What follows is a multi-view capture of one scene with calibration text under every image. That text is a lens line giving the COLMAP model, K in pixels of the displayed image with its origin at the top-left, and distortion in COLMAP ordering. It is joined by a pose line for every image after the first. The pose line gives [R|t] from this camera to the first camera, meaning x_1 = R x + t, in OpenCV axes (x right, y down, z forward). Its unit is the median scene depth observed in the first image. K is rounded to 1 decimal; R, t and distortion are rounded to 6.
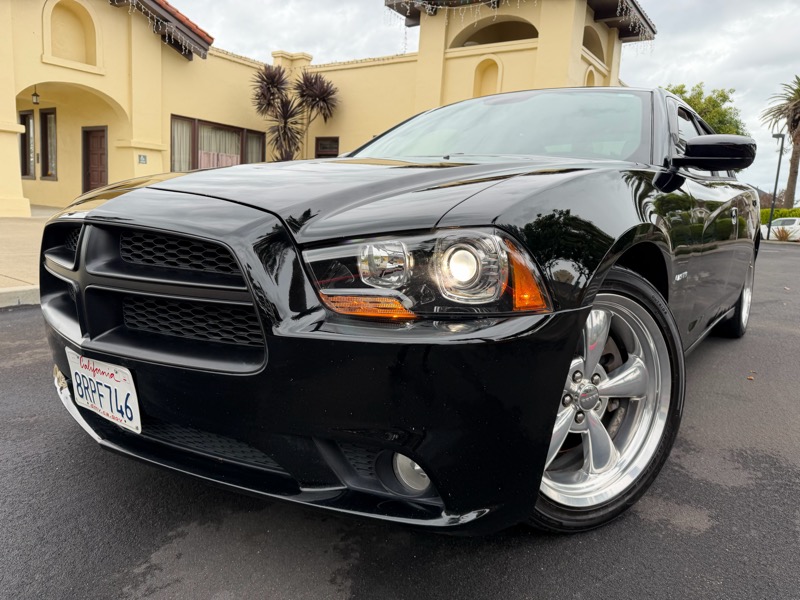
lens RADIAL K [[560.9, 0, 394.5], [0, 560.9, 296.2], [0, 0, 1]] dist [0.033160, -0.040746]
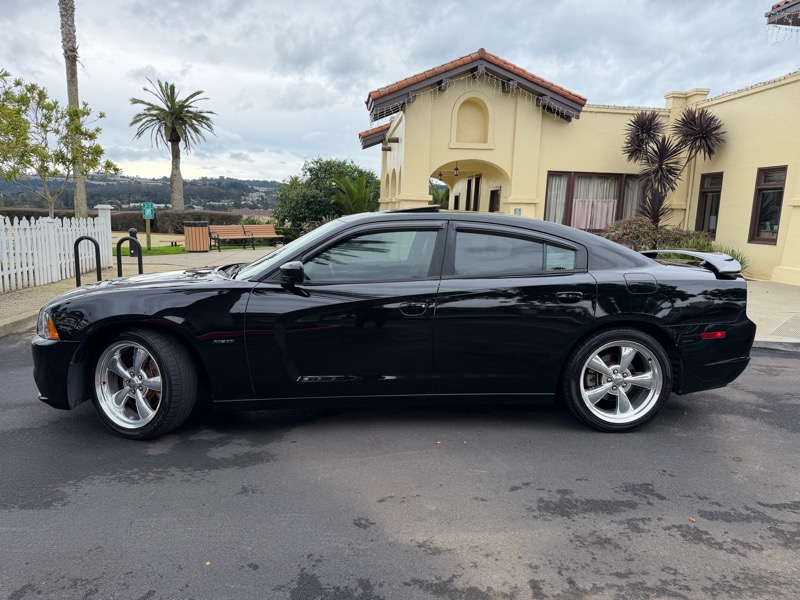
lens RADIAL K [[556.4, 0, 402.8], [0, 556.4, 307.4], [0, 0, 1]] dist [0.041574, -0.048193]
pose [[0.659487, 0.084629, -0.746937, 0.308195], [-0.106156, 0.994170, 0.018913, -0.033780], [0.744183, 0.066819, 0.664626, 0.027404]]
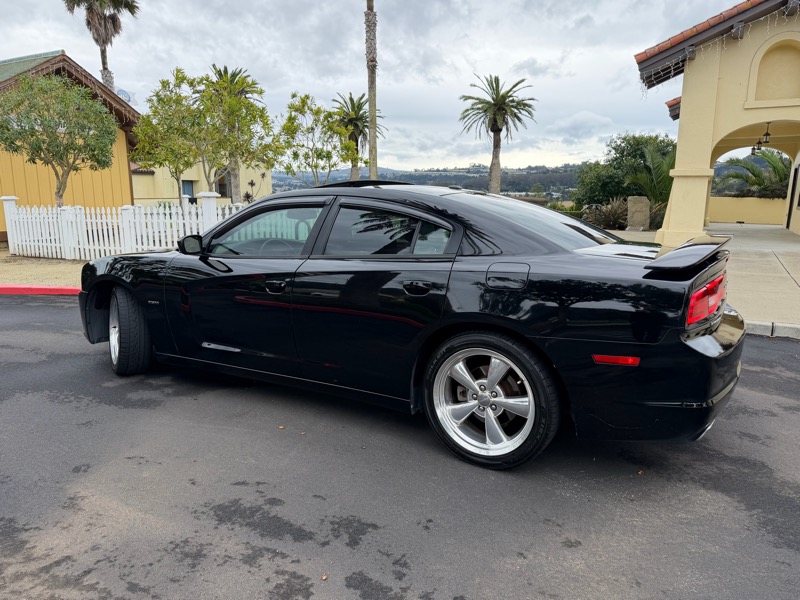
lens RADIAL K [[556.4, 0, 402.8], [0, 556.4, 307.4], [0, 0, 1]] dist [0.041574, -0.048193]
pose [[0.108012, 0.141728, -0.983995, 0.374760], [-0.154721, 0.980122, 0.124186, -0.059917], [0.982036, 0.138831, 0.127793, 0.227312]]
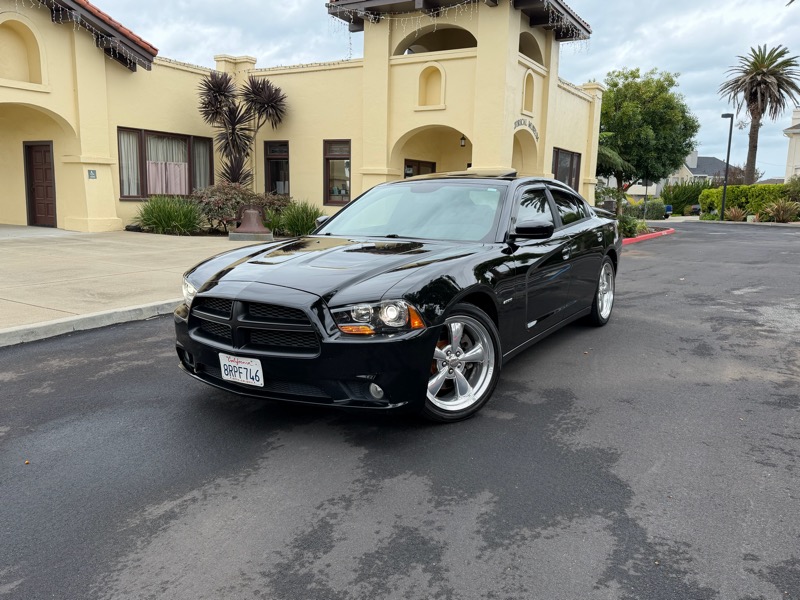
lens RADIAL K [[622.8, 0, 400.5], [0, 622.8, 302.6], [0, 0, 1]] dist [0.048388, -0.064959]
pose [[0.995454, -0.051770, 0.079949, -0.005610], [0.050253, 0.998518, 0.020876, -0.012567], [-0.080911, -0.016763, 0.996580, -0.152367]]
